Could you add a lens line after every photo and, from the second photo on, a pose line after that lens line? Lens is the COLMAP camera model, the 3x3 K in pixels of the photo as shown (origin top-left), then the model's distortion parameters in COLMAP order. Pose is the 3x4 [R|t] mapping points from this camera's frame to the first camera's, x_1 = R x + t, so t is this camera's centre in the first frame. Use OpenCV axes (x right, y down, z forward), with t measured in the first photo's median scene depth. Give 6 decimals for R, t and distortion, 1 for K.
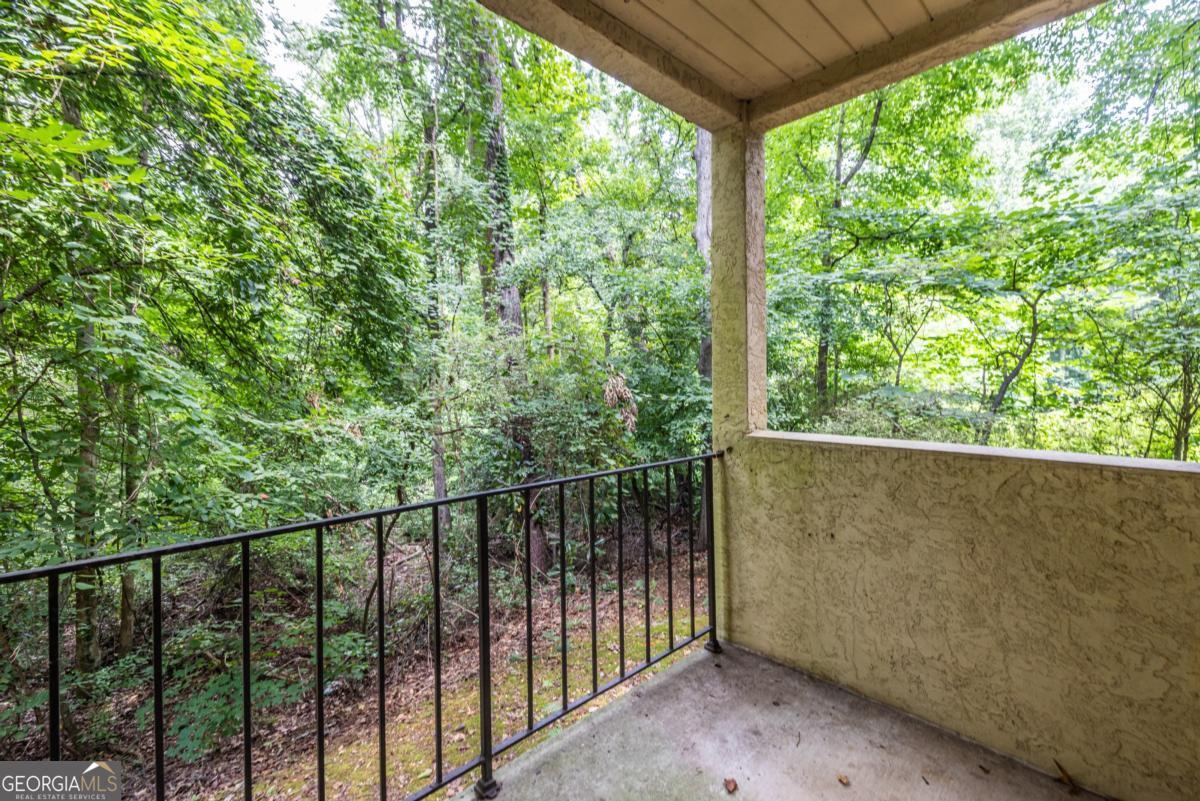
lens RADIAL K [[513.2, 0, 600.5], [0, 513.2, 388.9], [0, 0, 1]] dist [0.004175, -0.001252]
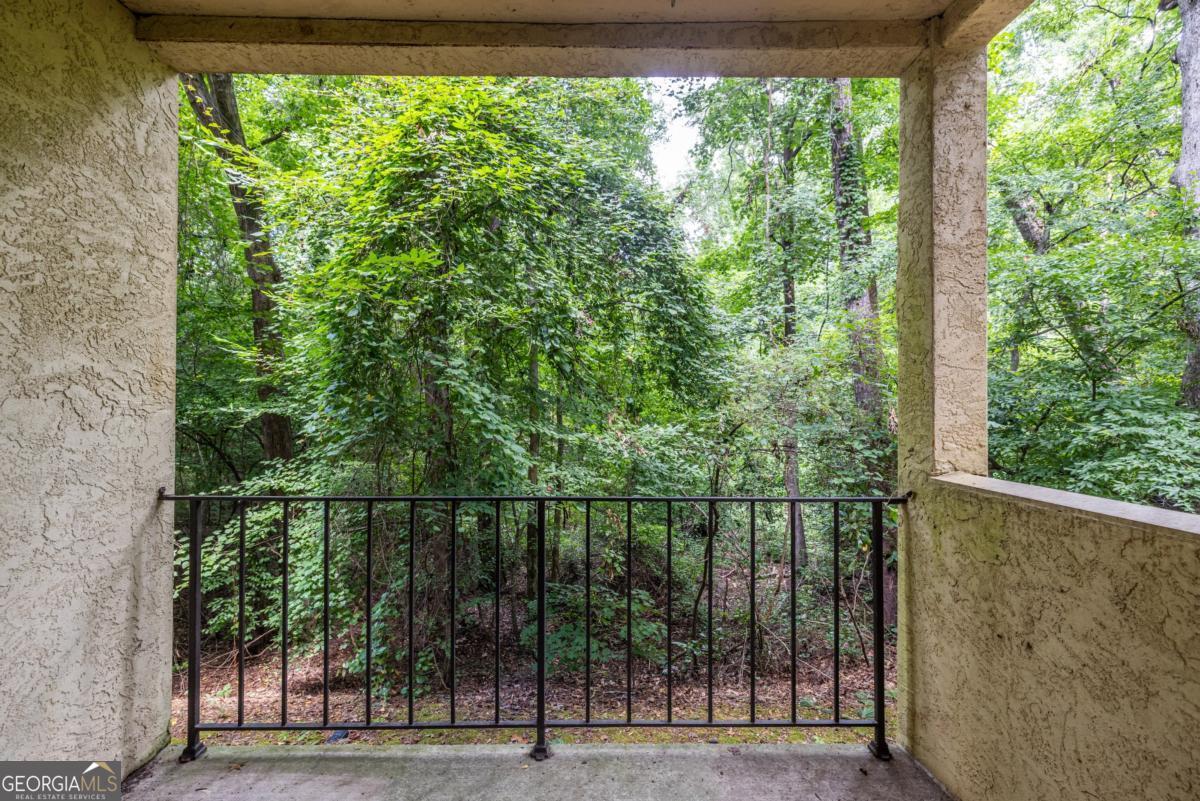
lens RADIAL K [[513.2, 0, 601.8], [0, 513.2, 406.8], [0, 0, 1]] dist [0.004175, -0.001252]
pose [[0.735129, 0.008637, -0.677873, 0.441581], [-0.014358, 0.999893, -0.002831, -0.000622], [0.677775, 0.011814, 0.735174, 0.154208]]
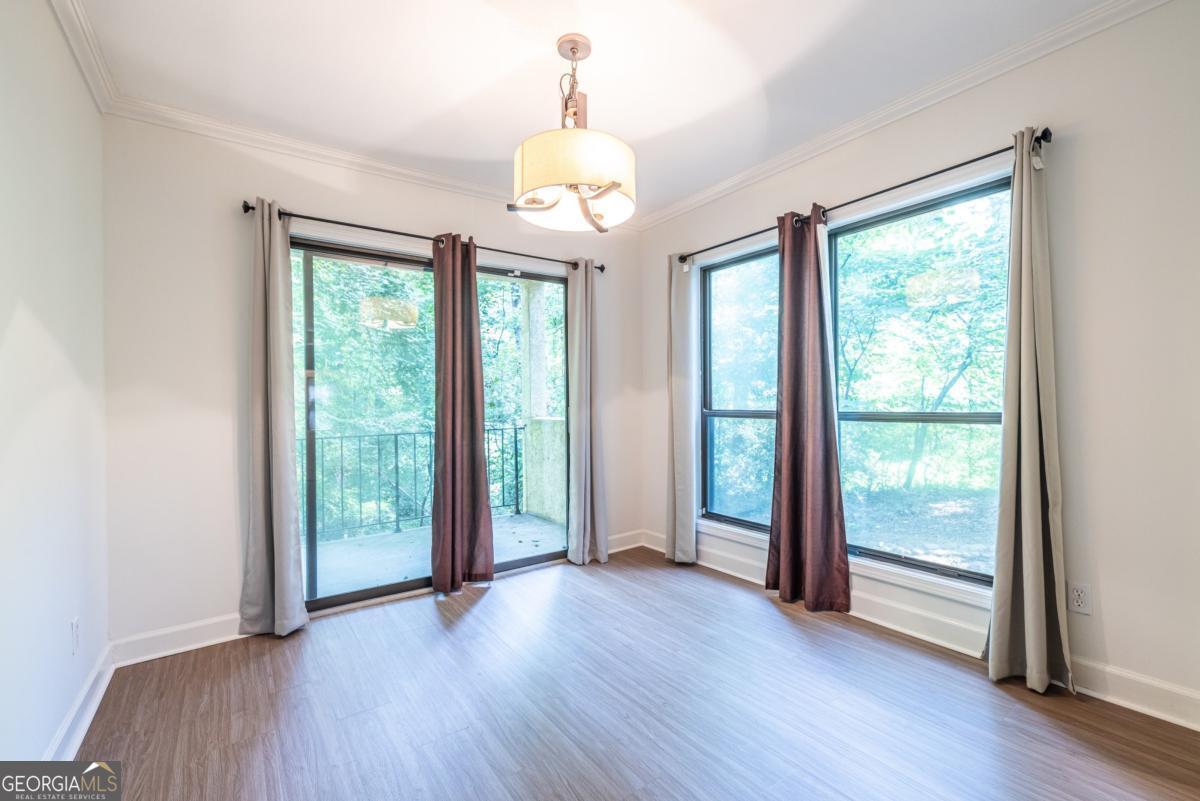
lens RADIAL K [[513.2, 0, 597.2], [0, 513.2, 400.2], [0, 0, 1]] dist [0.004175, -0.001252]
pose [[0.987316, -0.008806, -0.158525, 0.975615], [0.008709, 0.999961, -0.001309, 0.002445], [0.158530, -0.000088, 0.987354, -1.268649]]
